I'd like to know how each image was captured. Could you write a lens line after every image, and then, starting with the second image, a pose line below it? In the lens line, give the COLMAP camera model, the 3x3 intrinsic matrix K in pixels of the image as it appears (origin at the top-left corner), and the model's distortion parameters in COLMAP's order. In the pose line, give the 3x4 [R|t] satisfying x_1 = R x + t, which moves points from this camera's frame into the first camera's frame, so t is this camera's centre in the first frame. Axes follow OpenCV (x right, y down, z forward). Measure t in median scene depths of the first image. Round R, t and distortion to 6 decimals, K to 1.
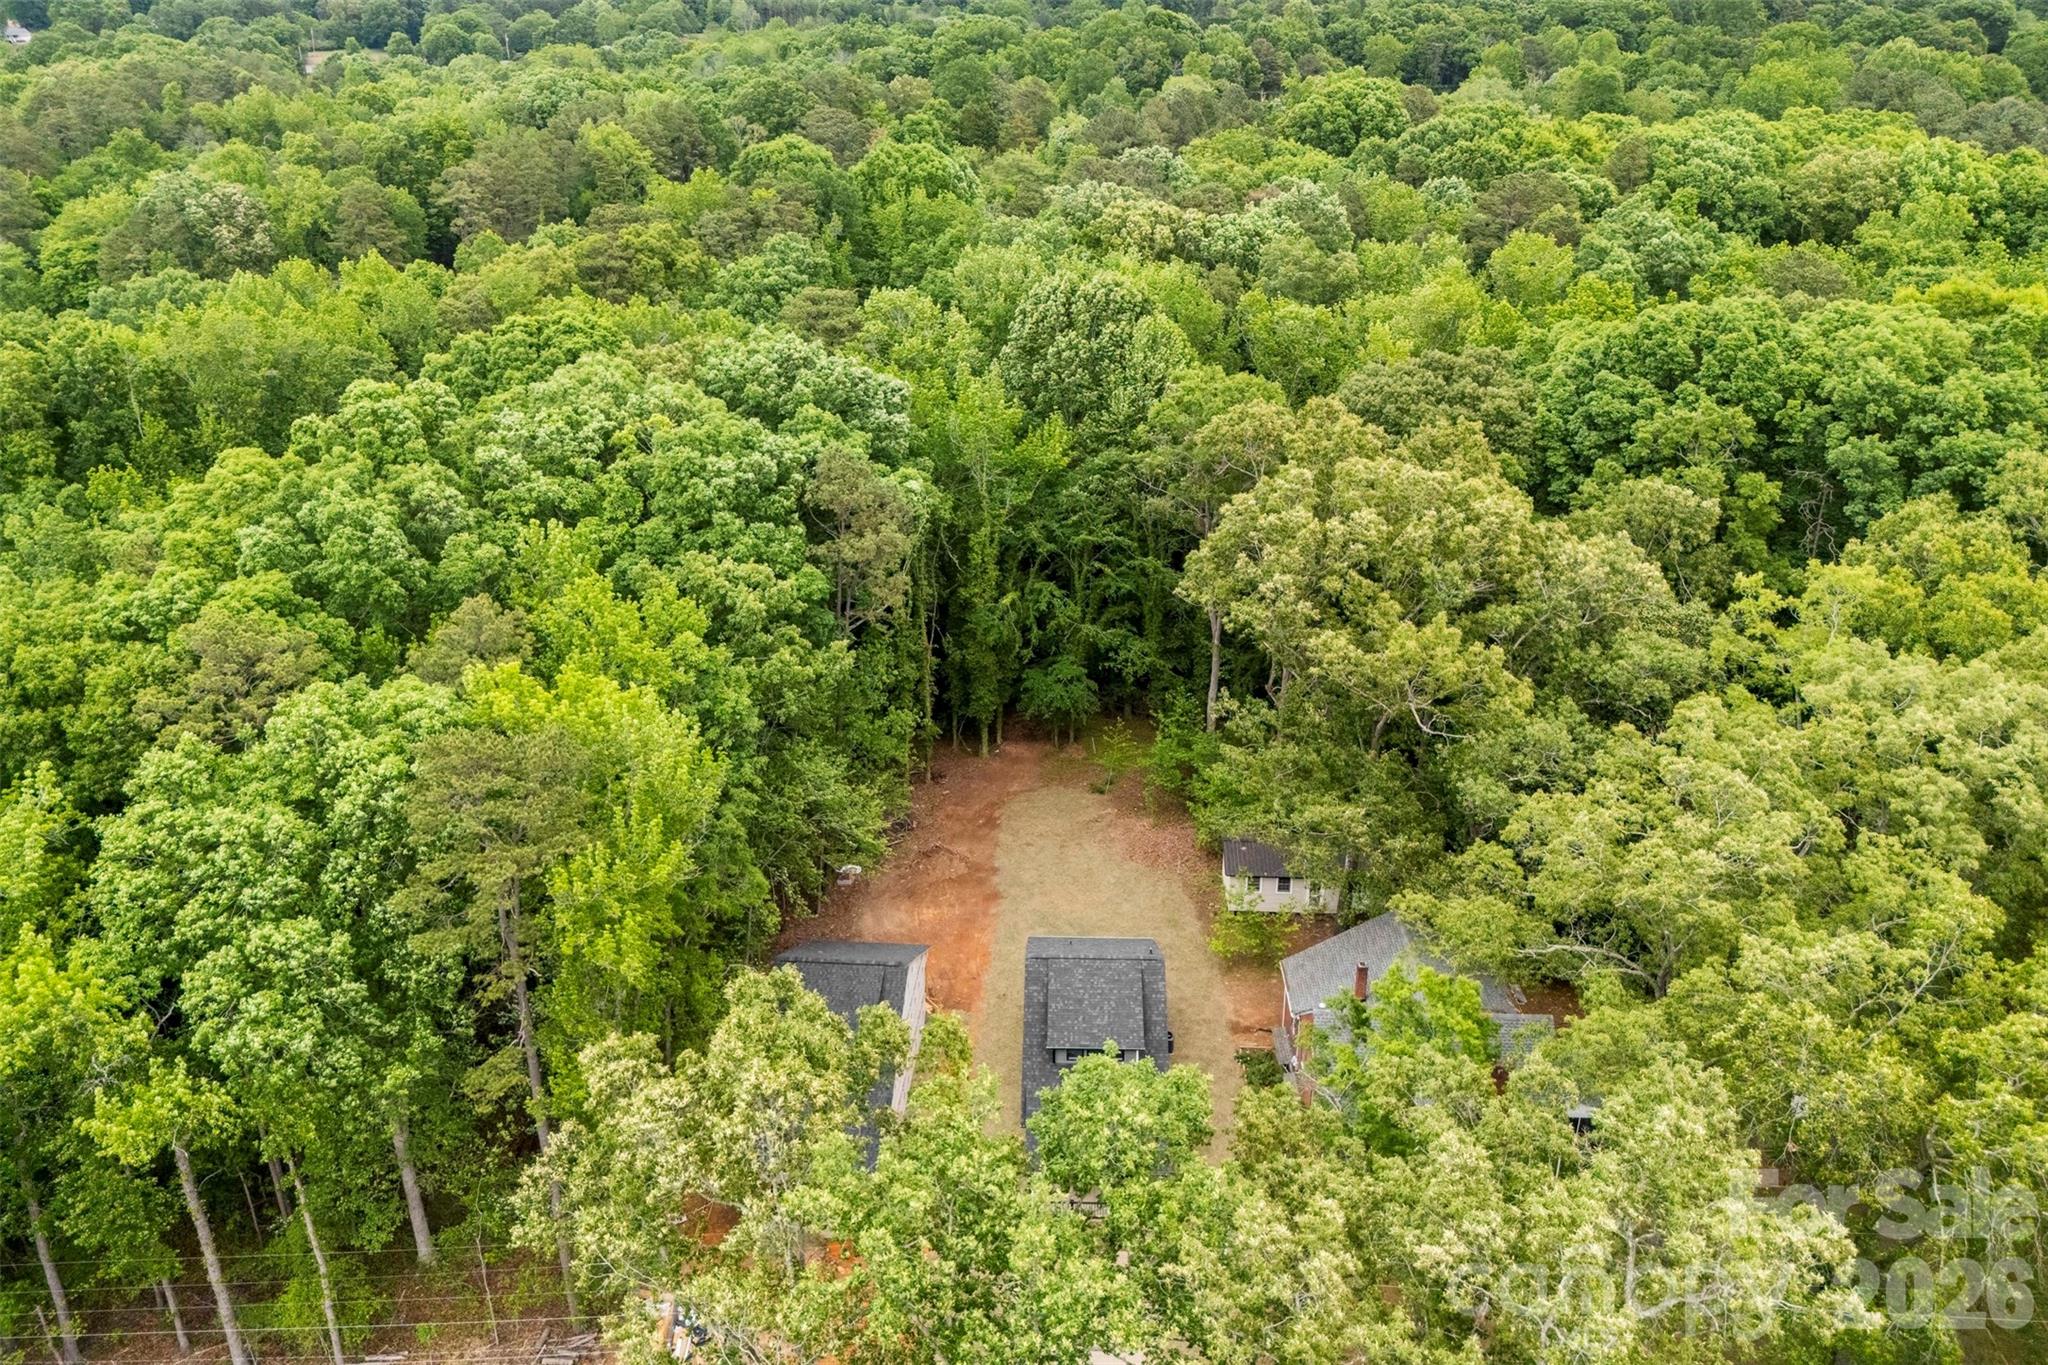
lens RADIAL K [[1412.3, 0, 1026.4], [0, 1412.3, 702.0], [0, 0, 1]] dist [0.002099, -0.048377]
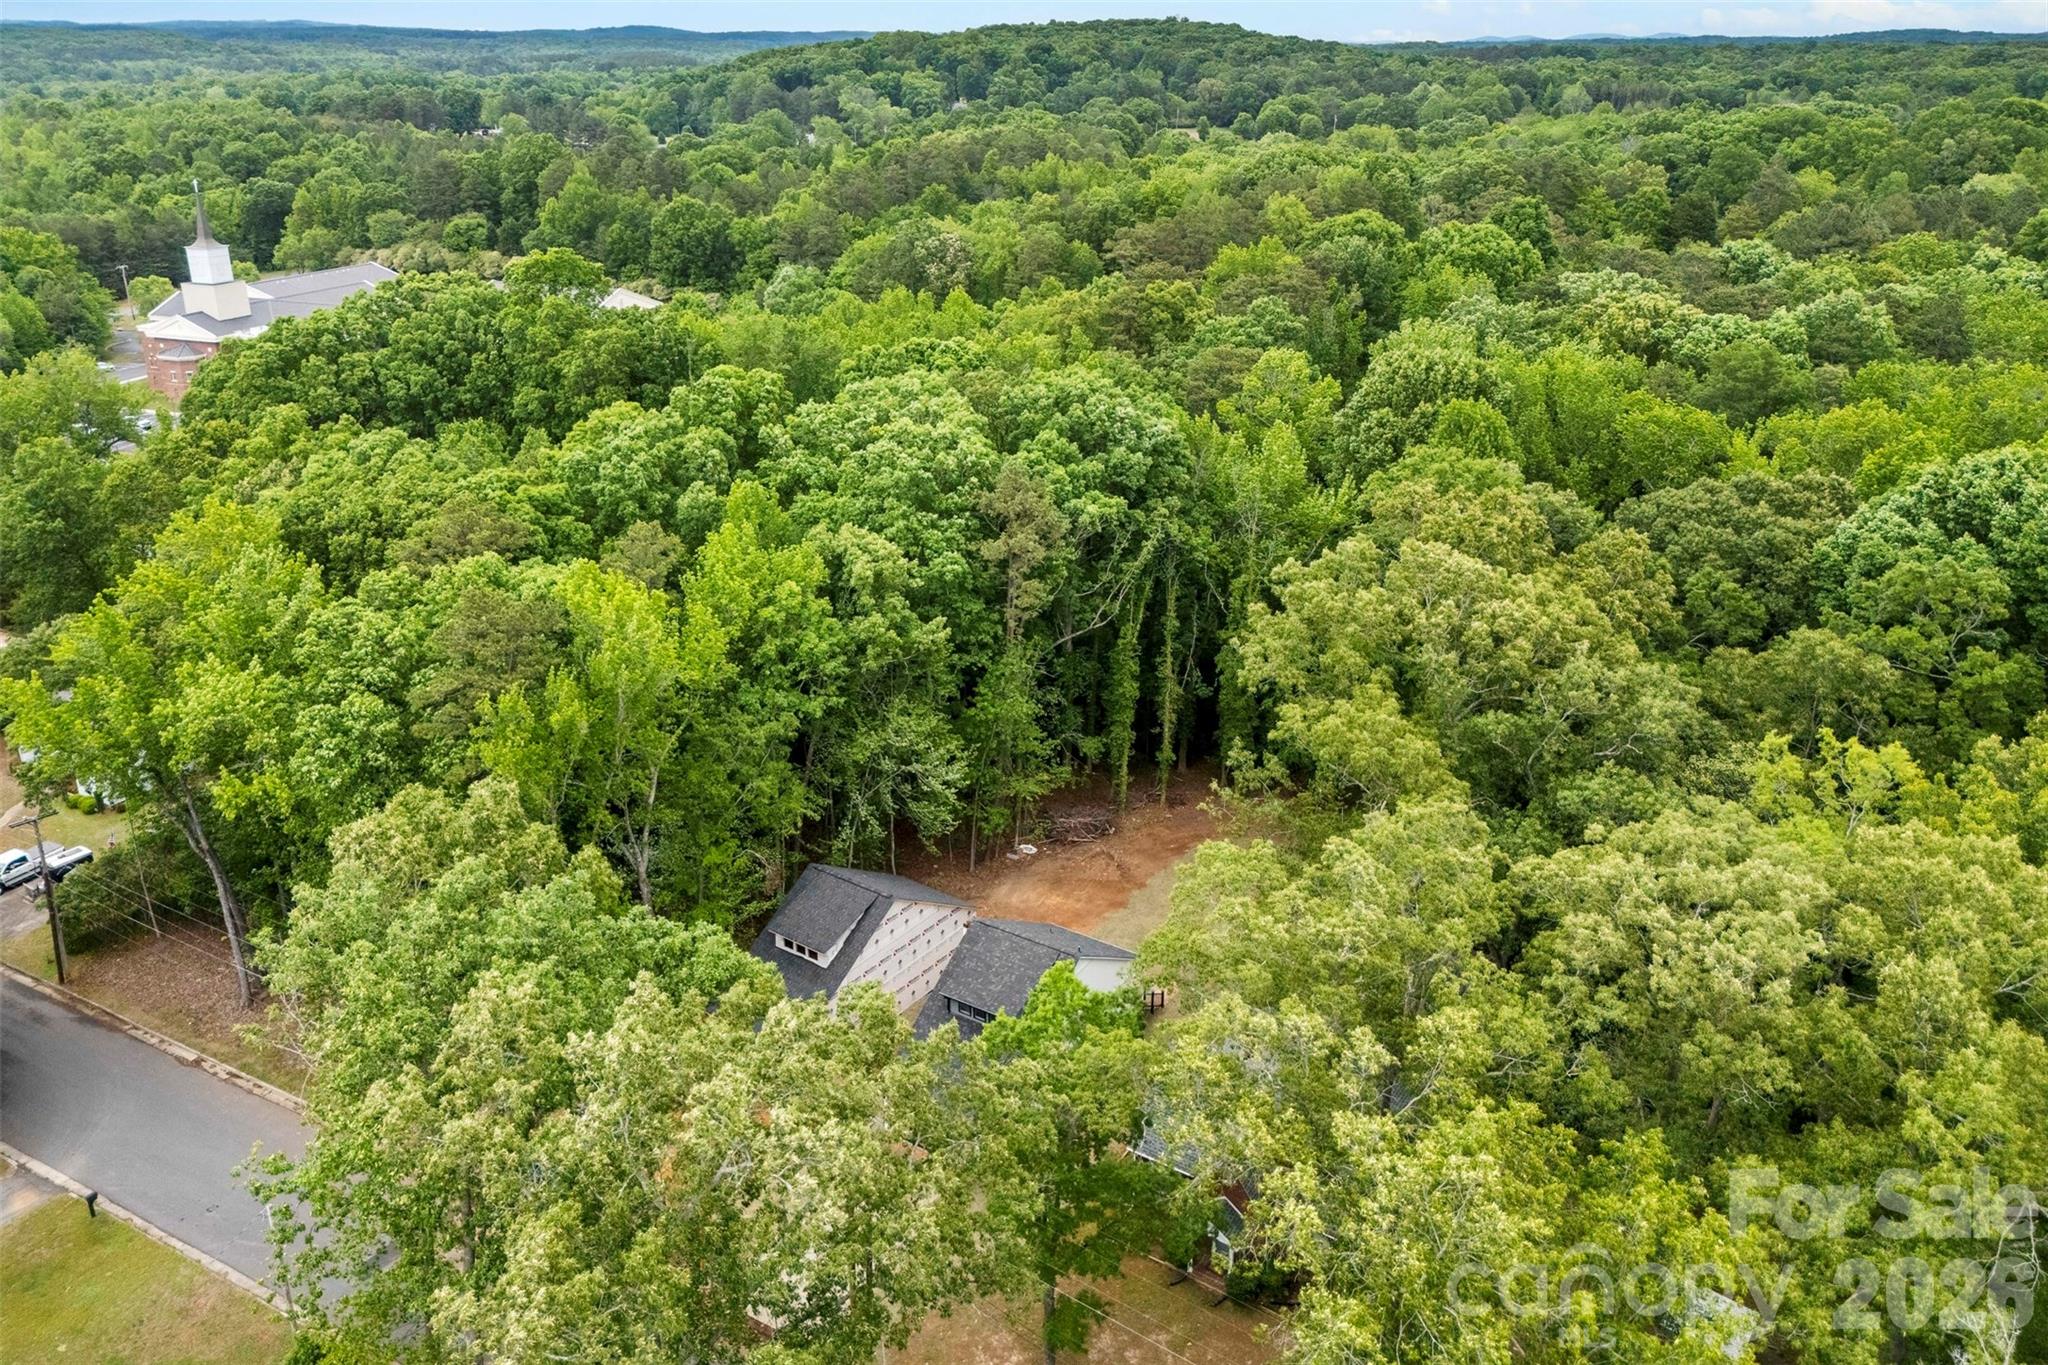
lens RADIAL K [[1412.3, 0, 1026.4], [0, 1412.3, 702.0], [0, 0, 1]] dist [0.002099, -0.048377]
pose [[0.762607, 0.244275, -0.598966, 0.408605], [-0.273314, 0.960922, 0.043906, -0.030375], [0.586285, 0.130223, 0.799570, 0.061604]]
